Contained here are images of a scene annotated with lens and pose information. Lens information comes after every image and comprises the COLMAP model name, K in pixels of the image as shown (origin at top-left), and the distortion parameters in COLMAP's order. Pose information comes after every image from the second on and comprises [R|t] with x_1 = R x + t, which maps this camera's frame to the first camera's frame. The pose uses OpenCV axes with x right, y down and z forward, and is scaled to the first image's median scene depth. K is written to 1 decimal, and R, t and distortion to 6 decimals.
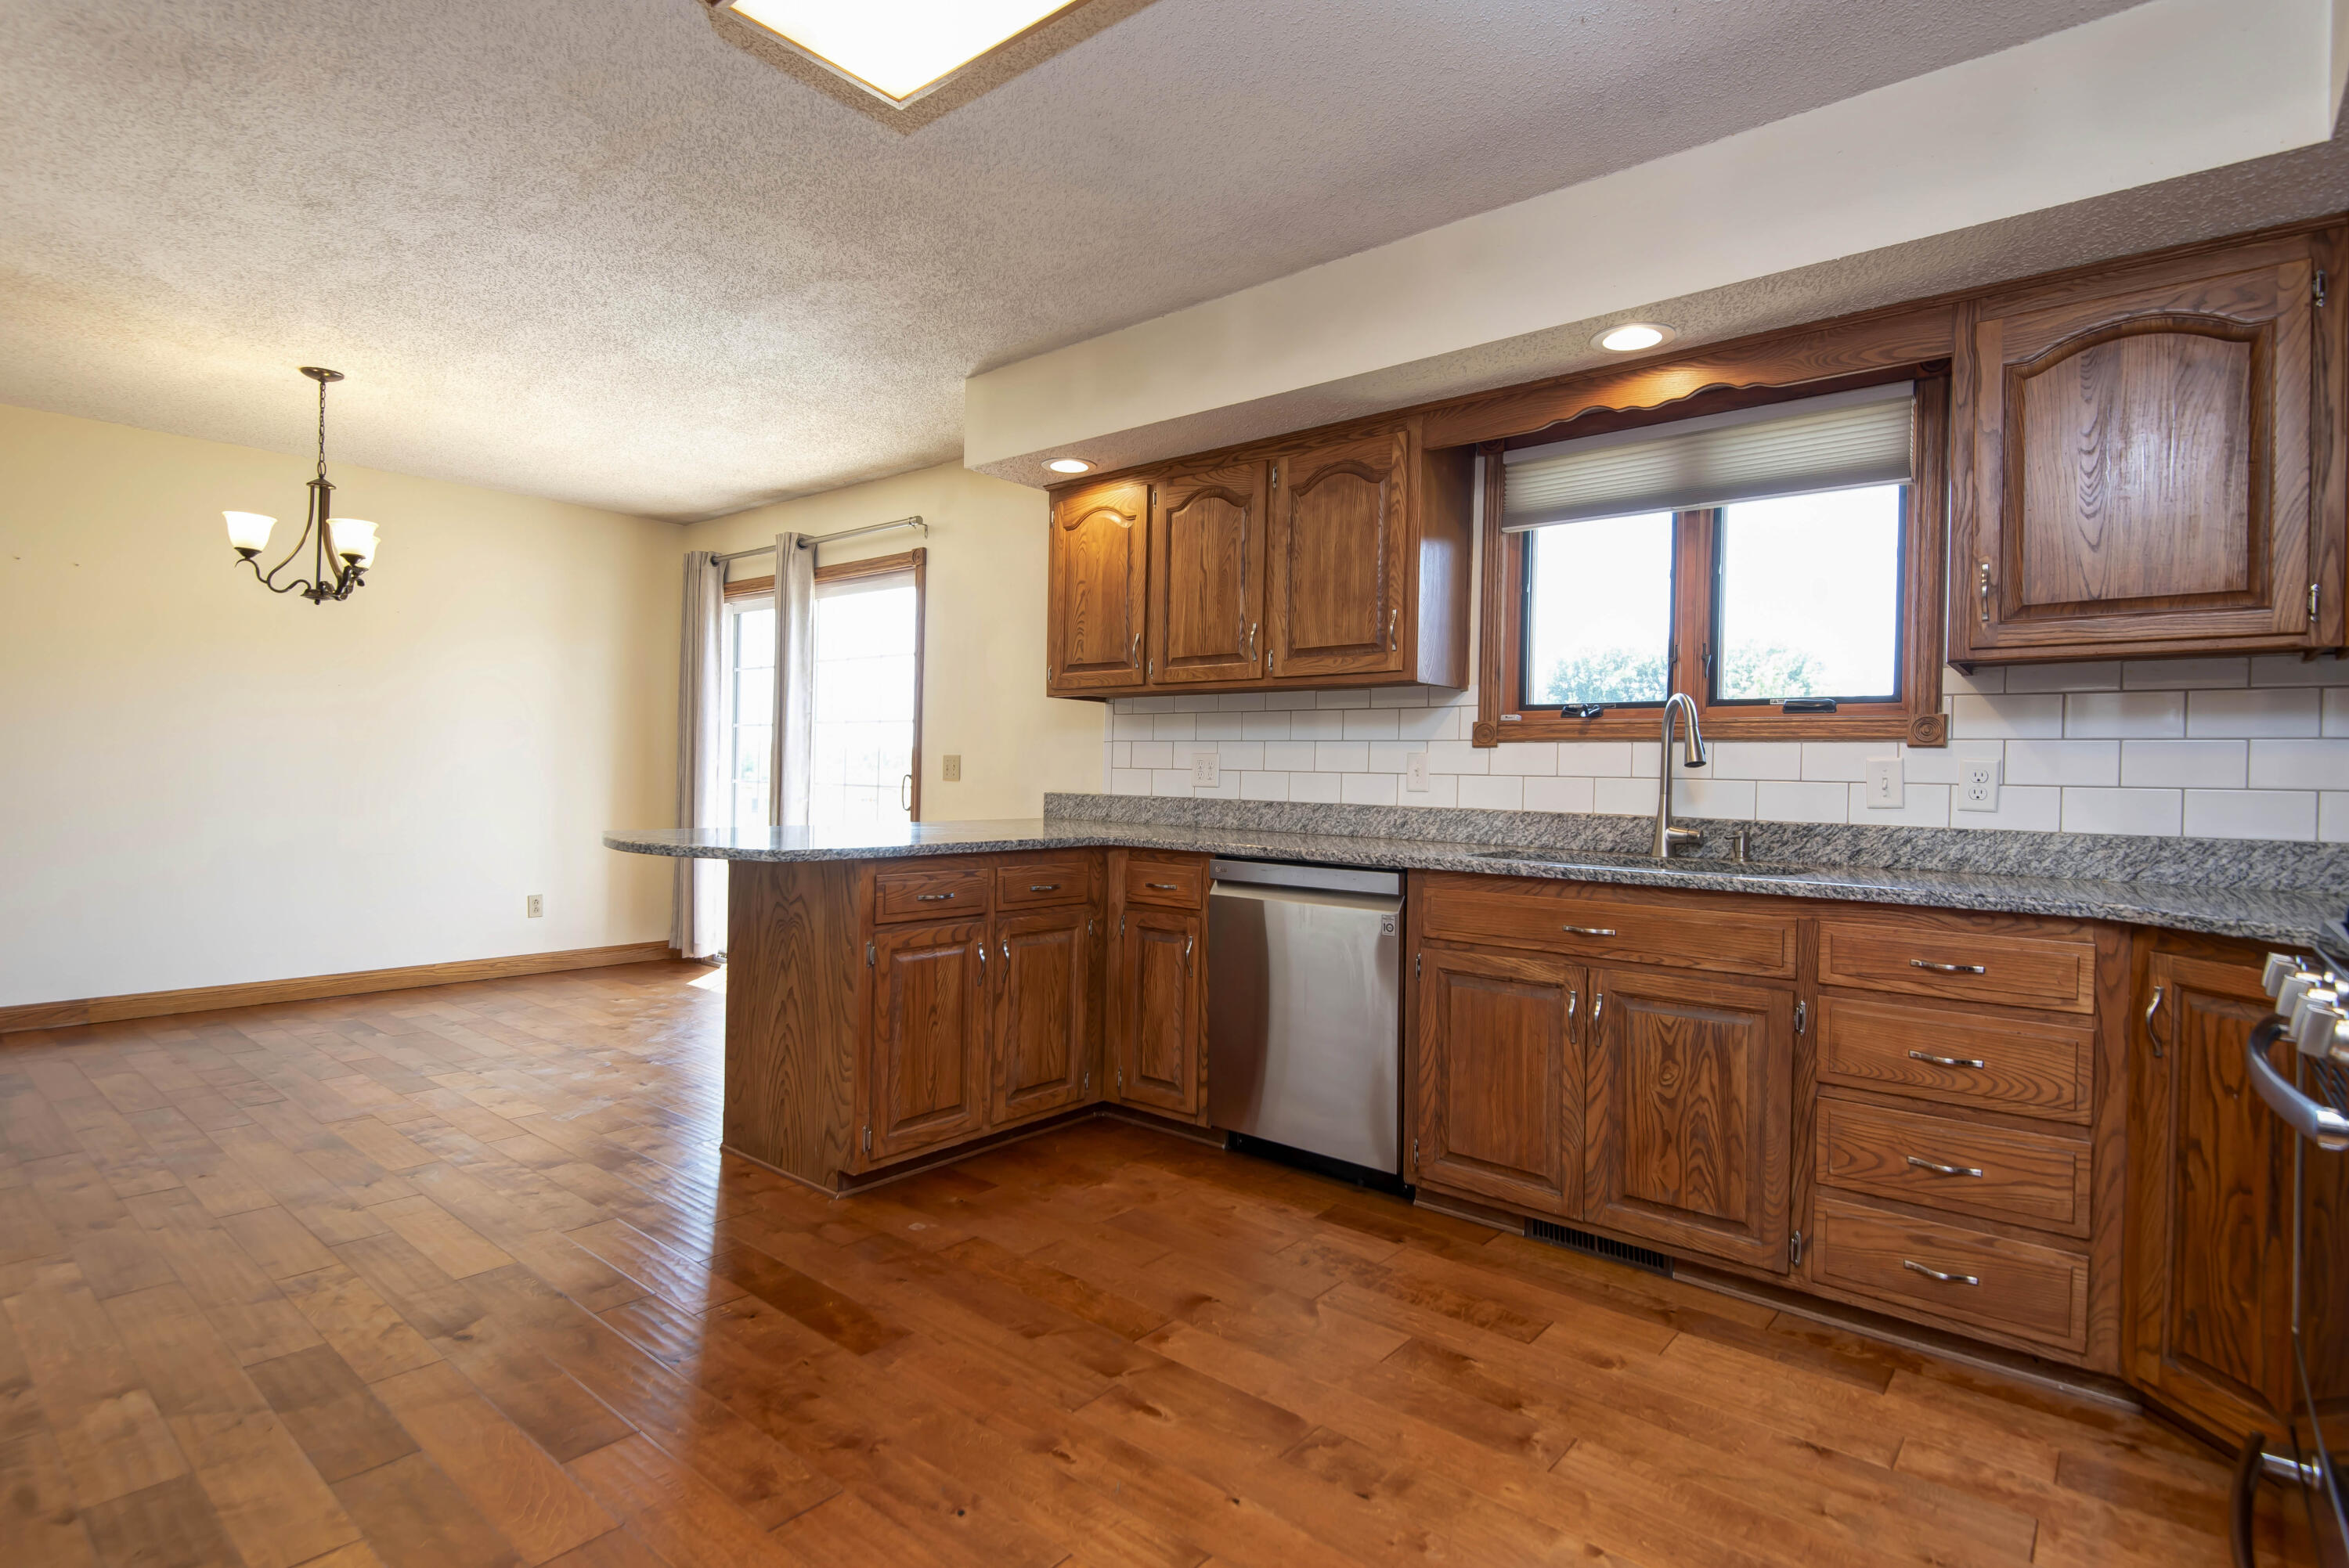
lens RADIAL K [[1195.8, 0, 1178.6], [0, 1195.8, 776.1], [0, 0, 1]] dist [0.034067, 0.000019]
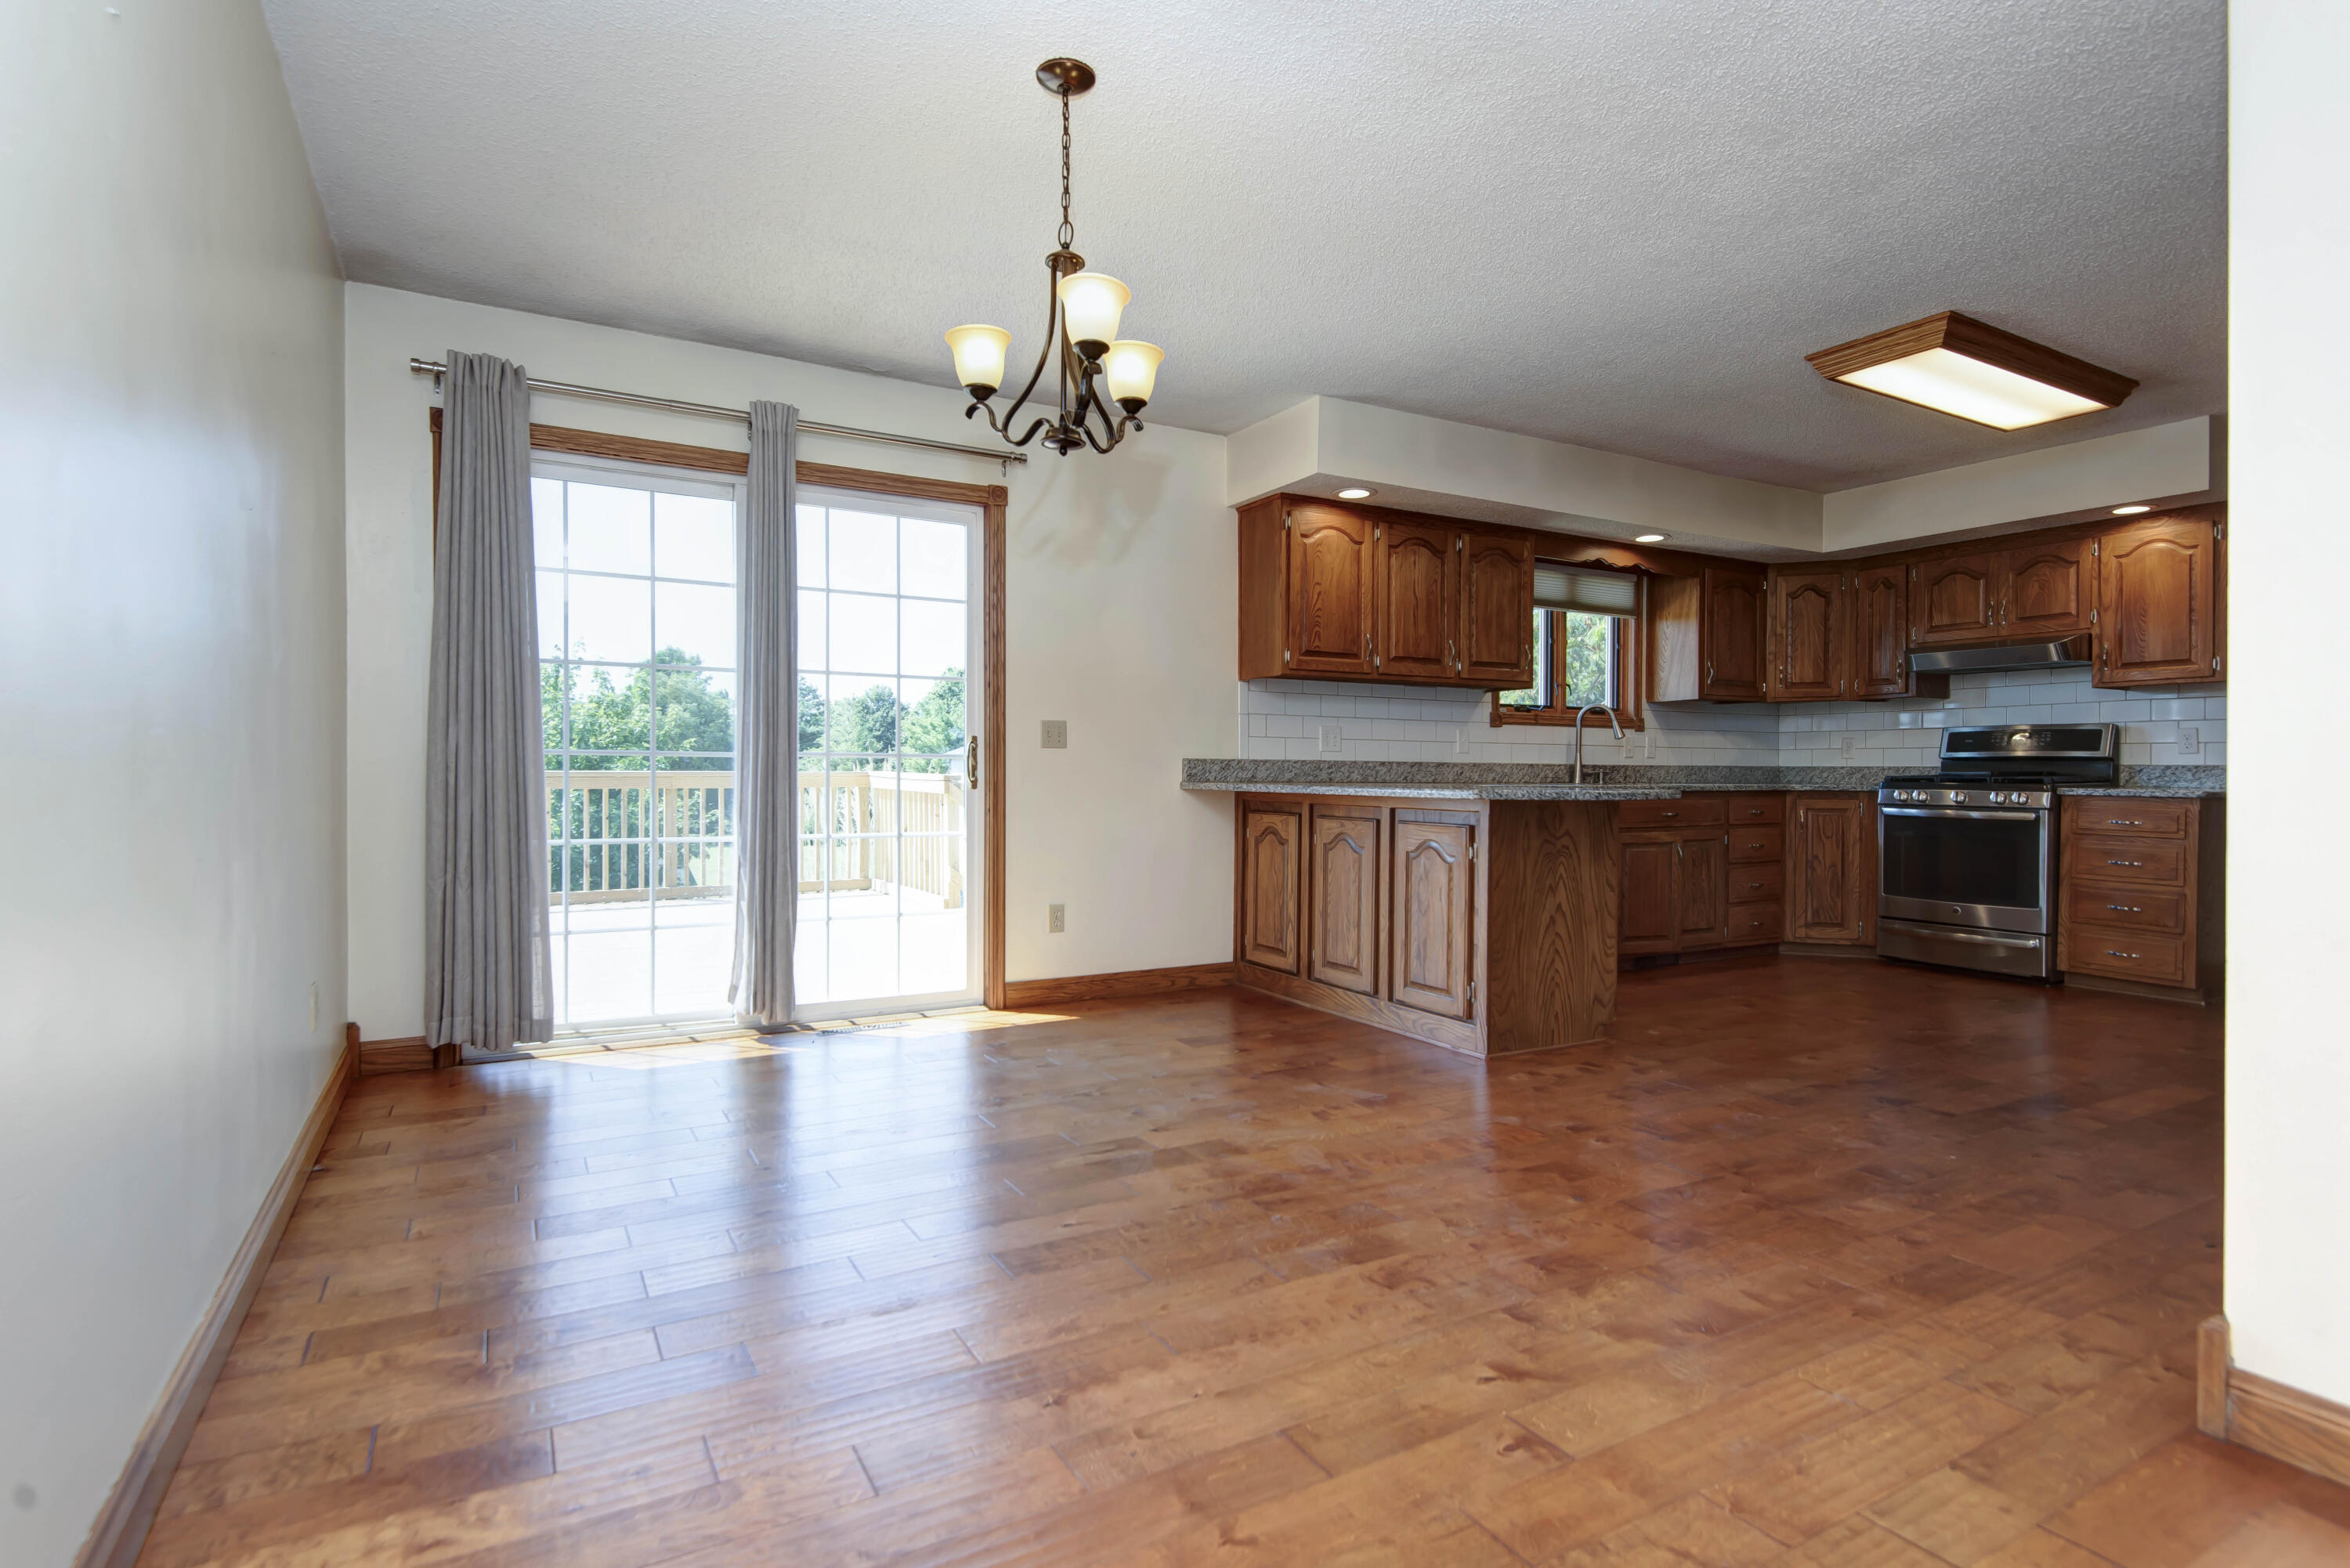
lens RADIAL K [[1173.8, 0, 1175.0], [0, 1173.8, 784.0], [0, 0, 1]] dist [0.041516, 0.000018]
pose [[0.327830, -0.026512, 0.944365, -1.390310], [0.002642, 0.999628, 0.027146, 0.009928], [-0.944733, -0.006405, 0.327778, 0.818455]]
